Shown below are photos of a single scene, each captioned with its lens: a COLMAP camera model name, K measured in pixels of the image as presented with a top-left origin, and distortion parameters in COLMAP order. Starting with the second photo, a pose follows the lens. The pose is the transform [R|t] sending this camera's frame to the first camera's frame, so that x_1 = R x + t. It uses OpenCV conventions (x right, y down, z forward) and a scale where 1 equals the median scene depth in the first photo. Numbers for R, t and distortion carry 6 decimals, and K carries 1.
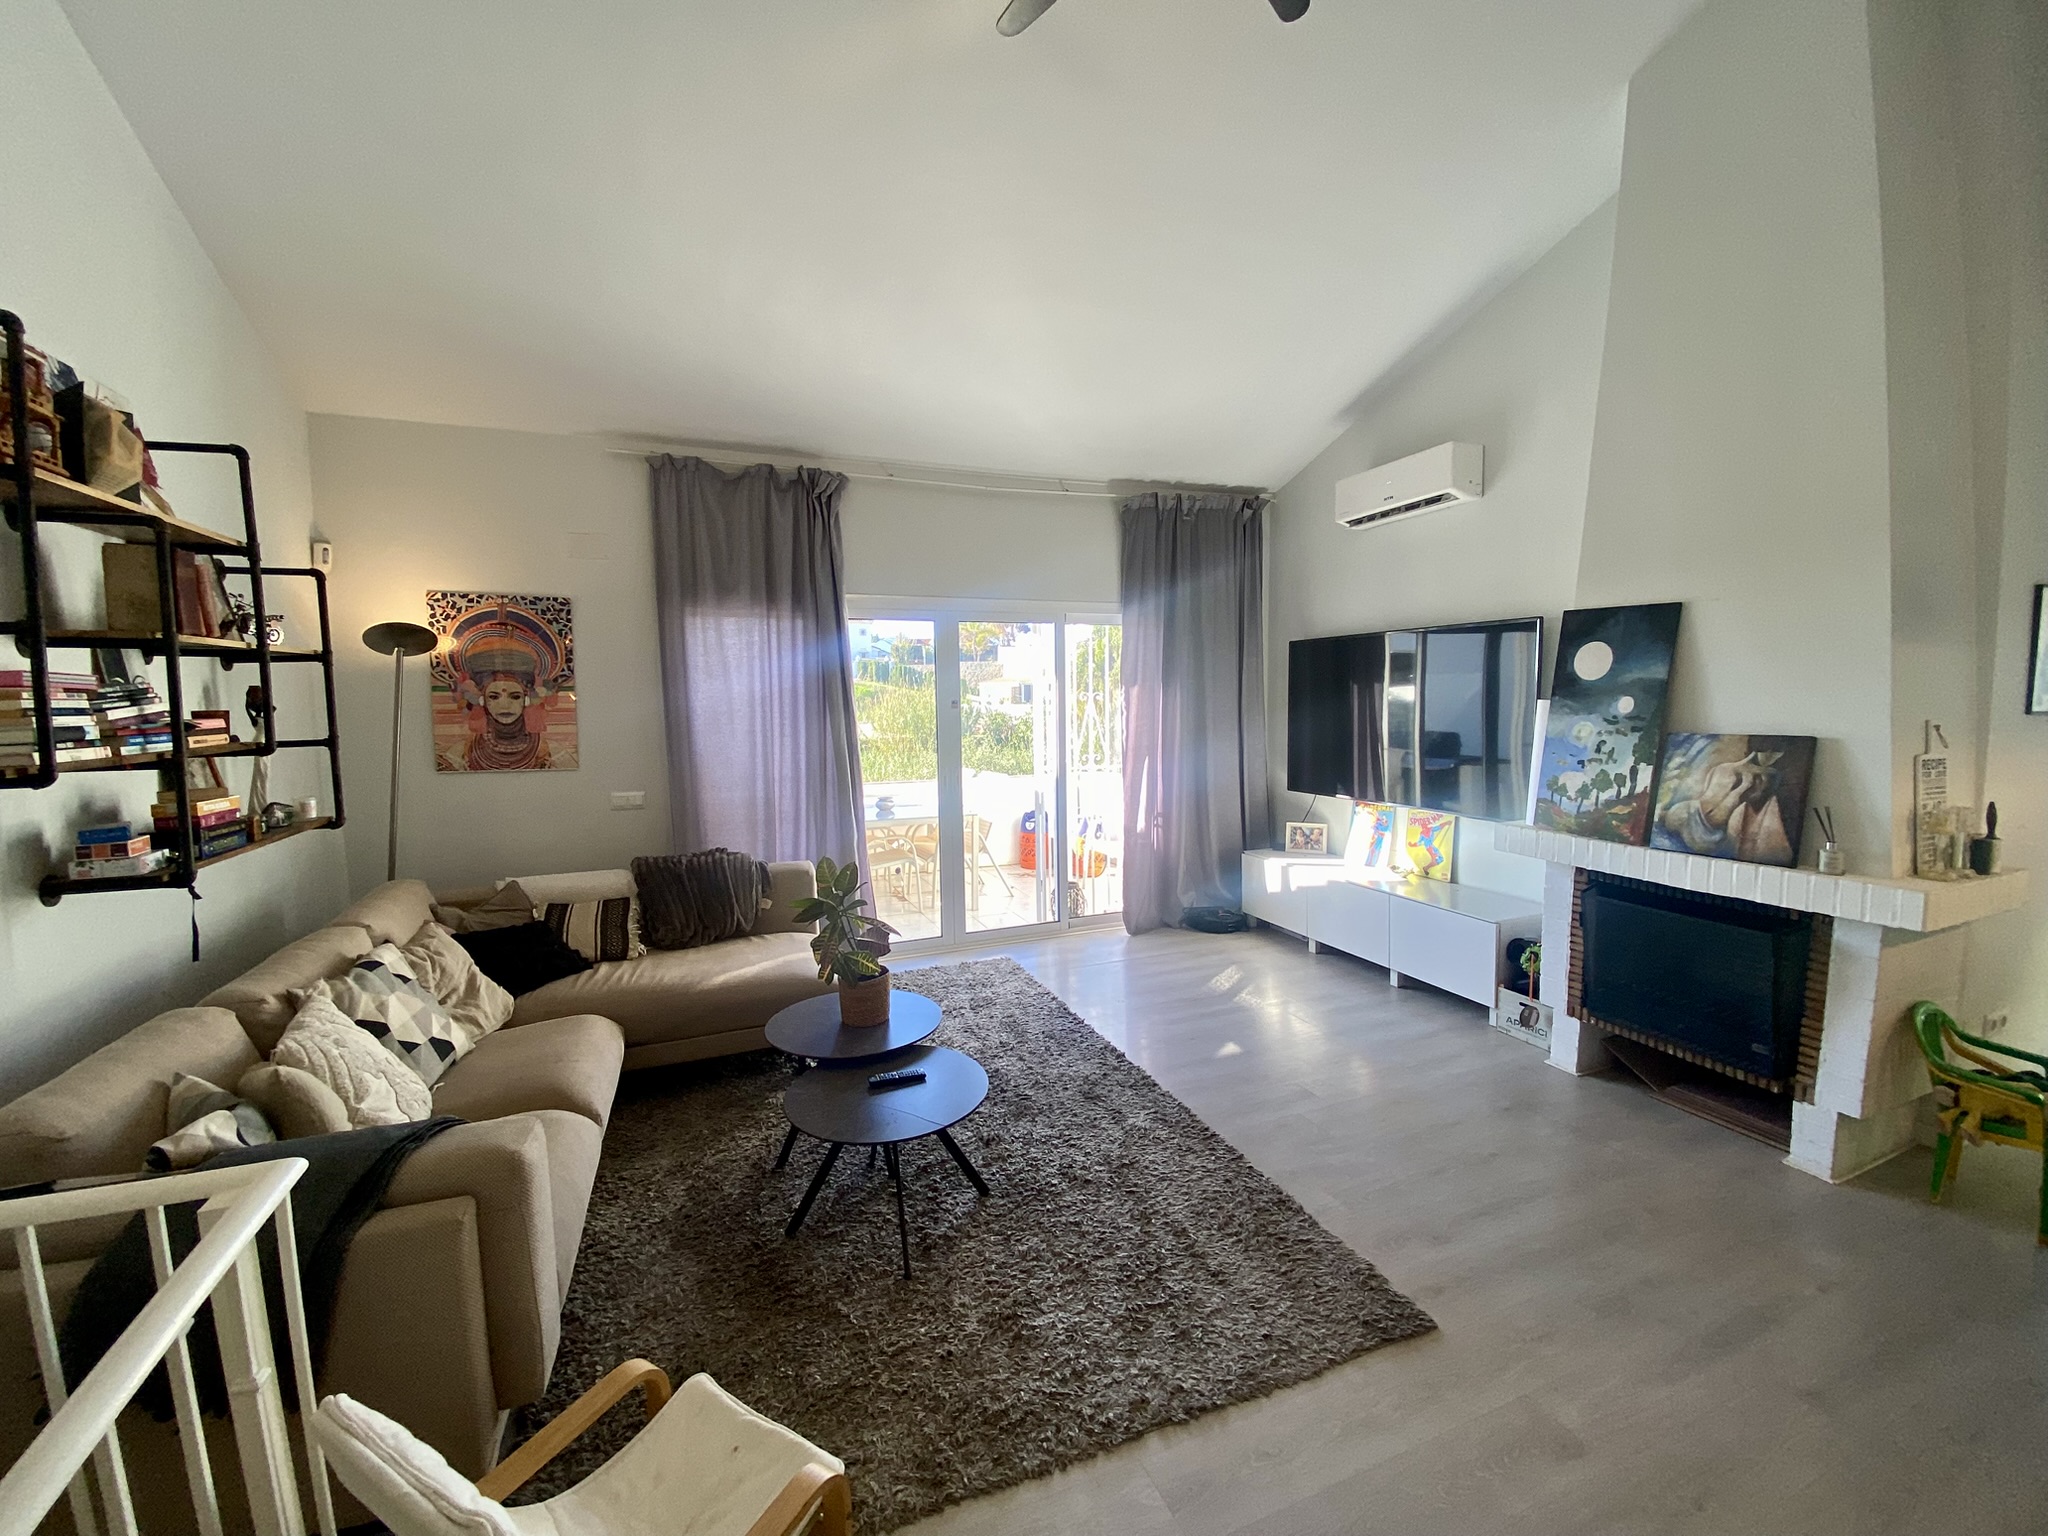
lens RADIAL K [[823.2, 0, 1027.3], [0, 823.2, 781.3], [0, 0, 1]] dist [0.003227, 0.000025]
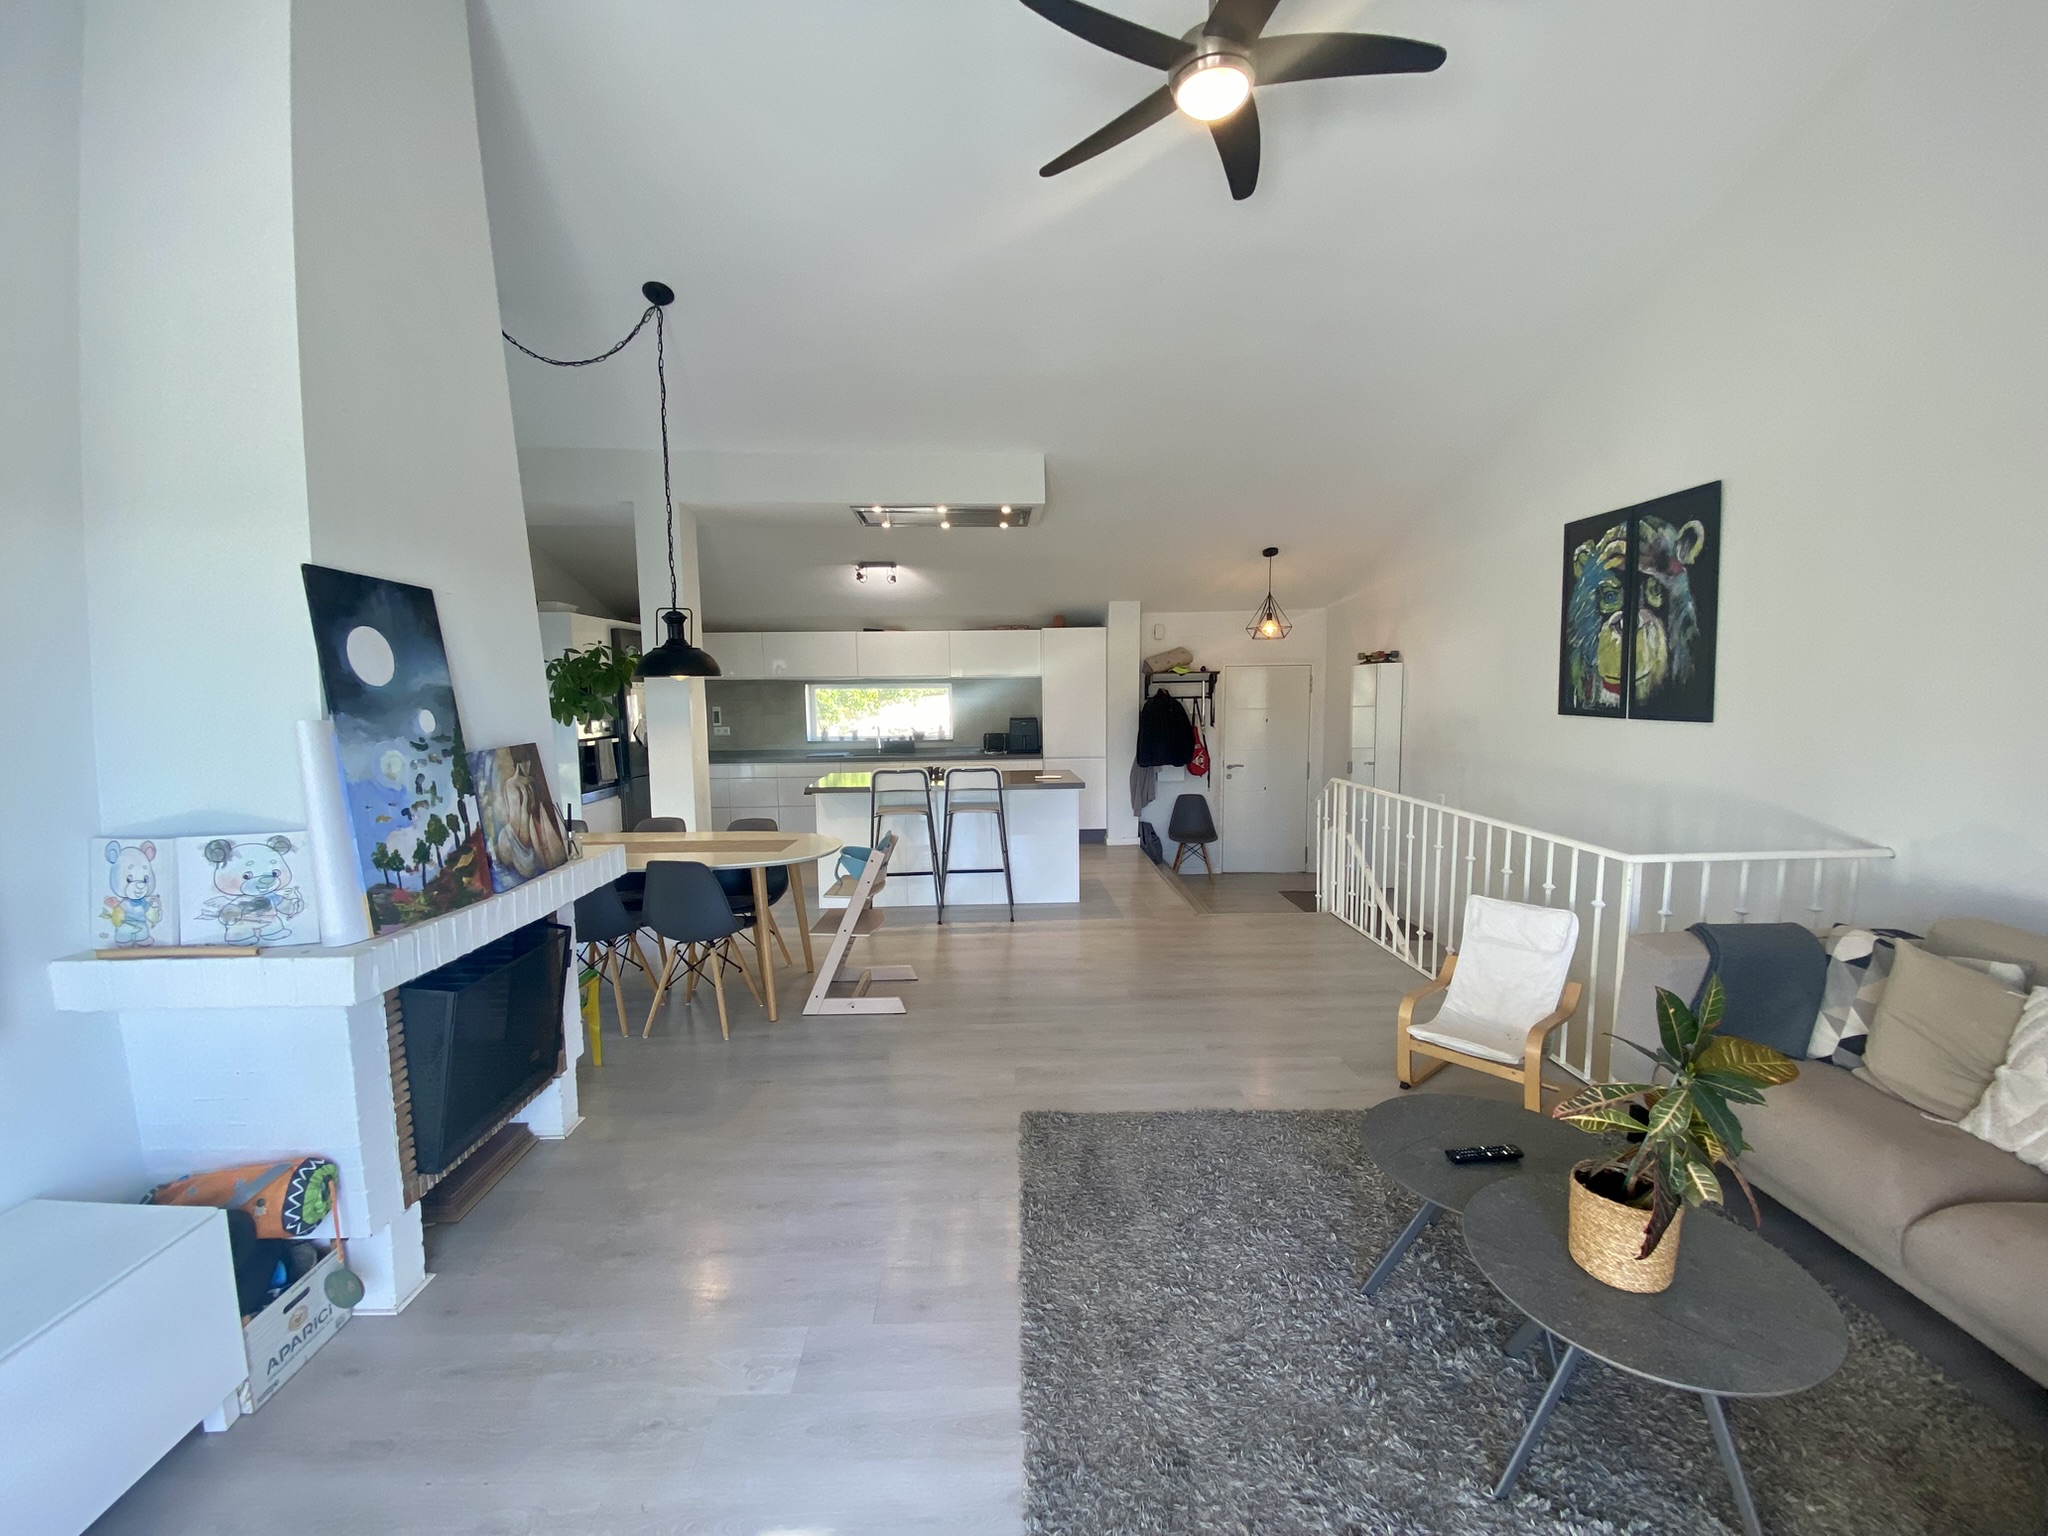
lens RADIAL K [[823.2, 0, 1025.2], [0, 823.2, 771.9], [0, 0, 1]] dist [0.003227, 0.000025]
pose [[-0.938376, -0.006983, 0.345546, -0.010940], [0.065341, 0.978182, 0.197208, -0.156995], [-0.339384, 0.207634, -0.917446, 1.489527]]
